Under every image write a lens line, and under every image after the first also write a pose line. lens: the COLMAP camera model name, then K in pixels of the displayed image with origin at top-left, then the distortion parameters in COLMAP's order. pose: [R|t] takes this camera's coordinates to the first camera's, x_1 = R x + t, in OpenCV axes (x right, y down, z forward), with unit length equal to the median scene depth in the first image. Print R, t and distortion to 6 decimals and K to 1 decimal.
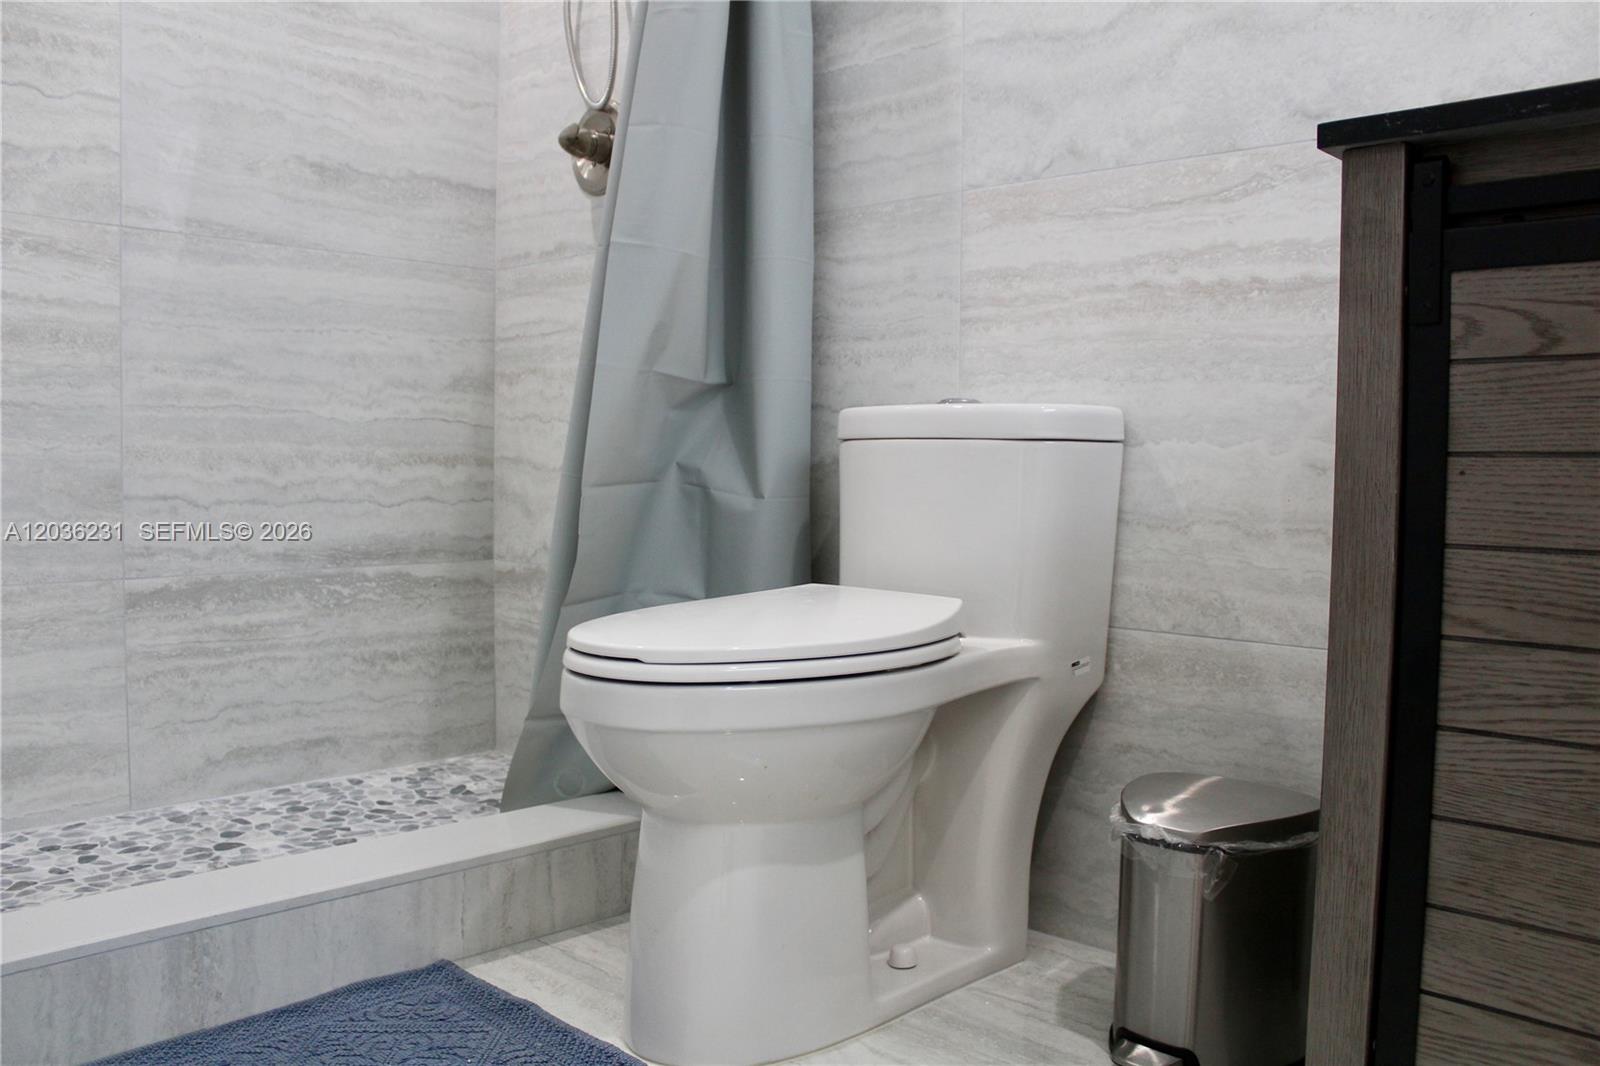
lens RADIAL K [[1333.9, 0, 800.0], [0, 1333.9, 533.0], [0, 0, 1]] dist [-0.168580, 0.150542]
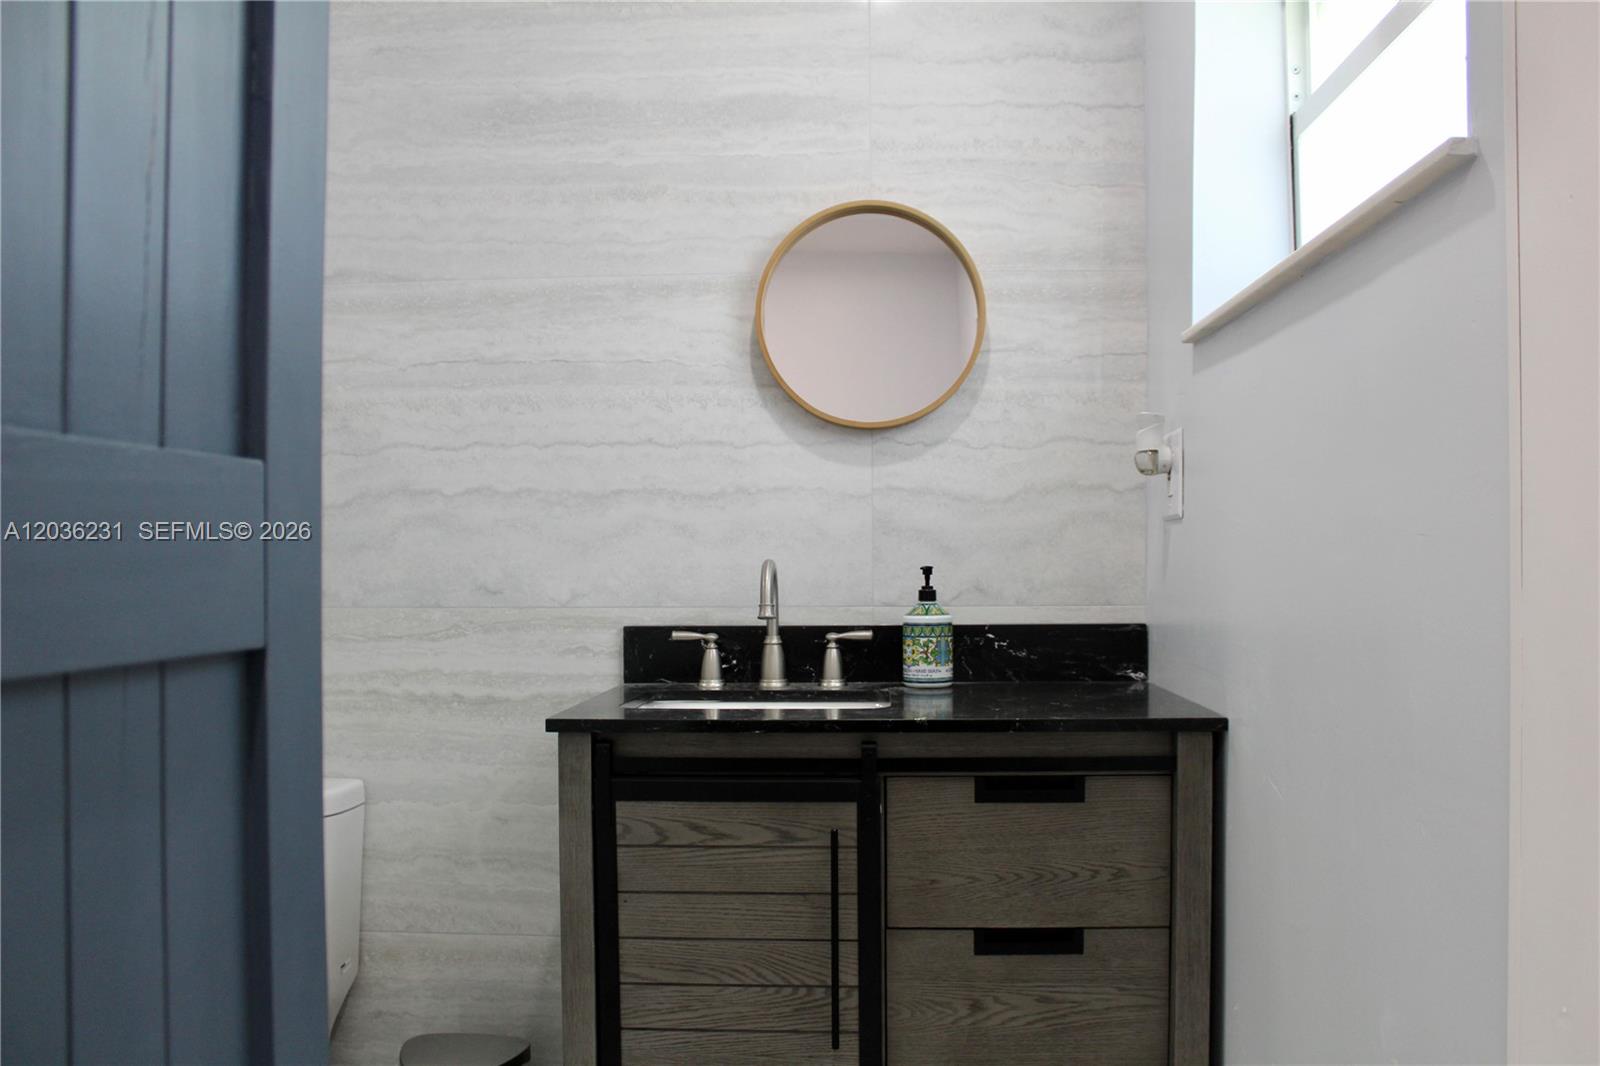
lens RADIAL K [[1320.9, 0, 800.0], [0, 1320.9, 533.0], [0, 0, 1]] dist [-0.162290, 0.139987]
pose [[0.757774, -0.006334, 0.652487, -0.292287], [0.055389, 0.996968, -0.054648, -0.244413], [-0.650162, 0.077551, 0.755827, -0.364964]]
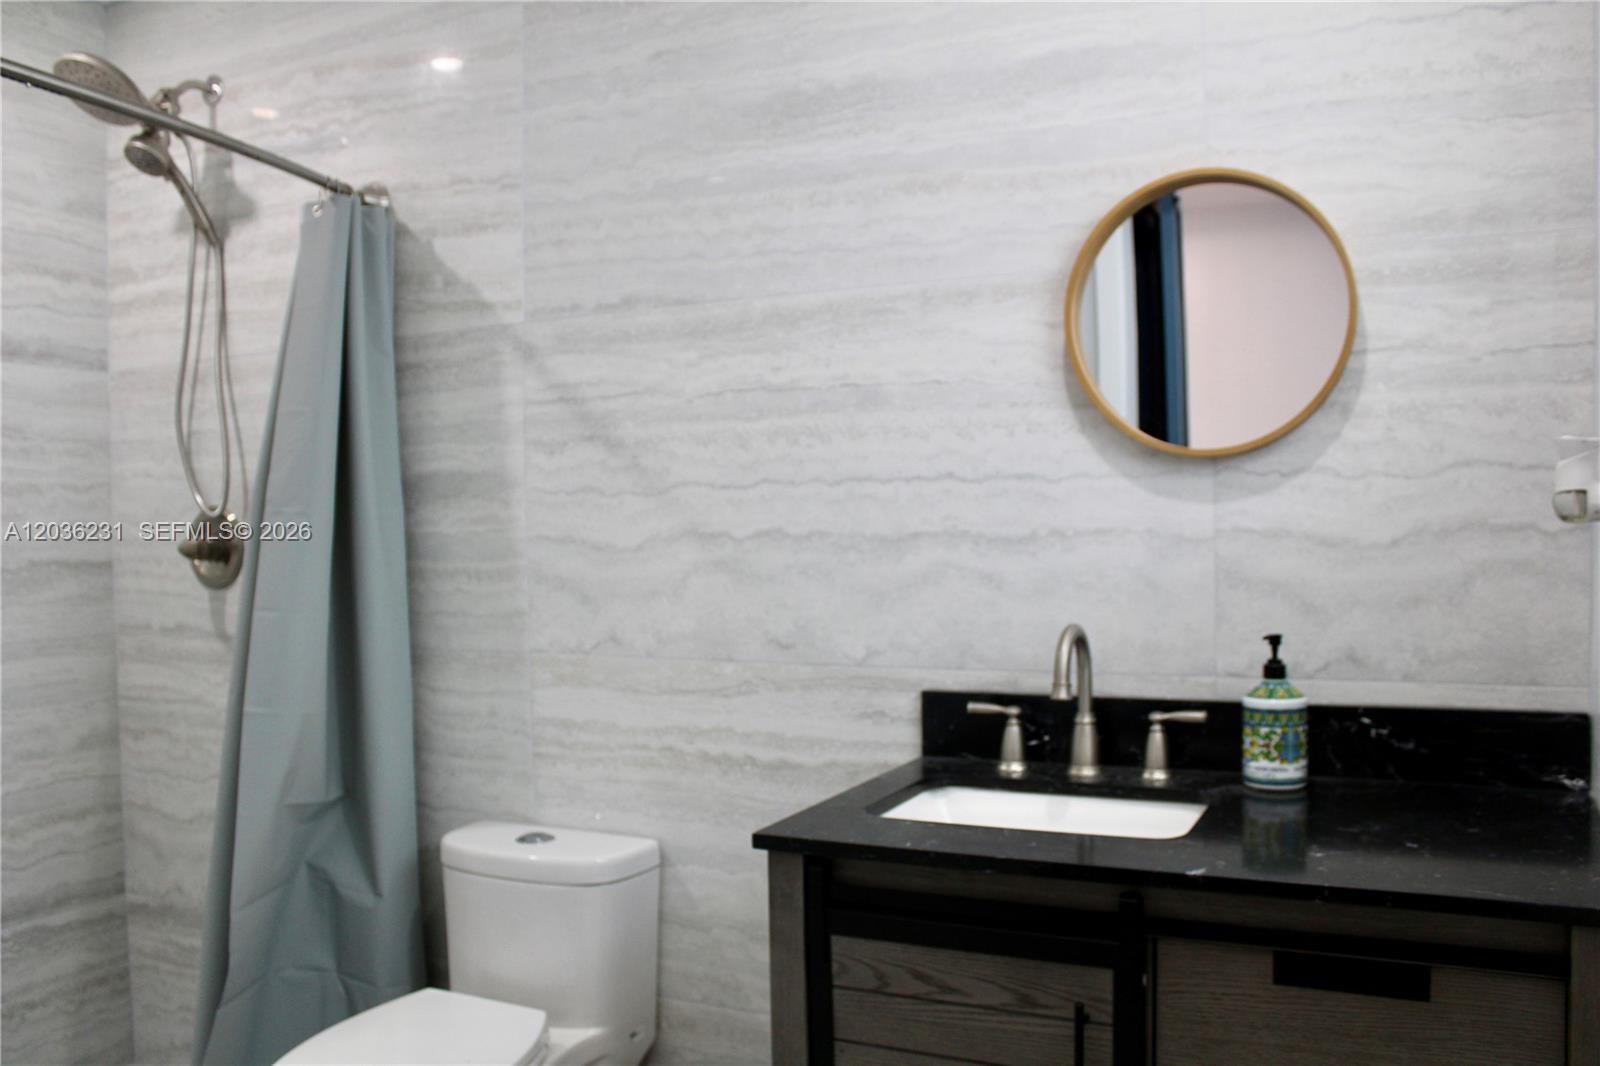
lens RADIAL K [[1320.9, 0, 800.0], [0, 1320.9, 533.0], [0, 0, 1]] dist [-0.162290, 0.139987]
pose [[0.950879, -0.036228, 0.307435, -0.015210], [0.050296, 0.998013, -0.037959, -0.331422], [-0.305448, 0.051557, 0.950812, -0.309744]]
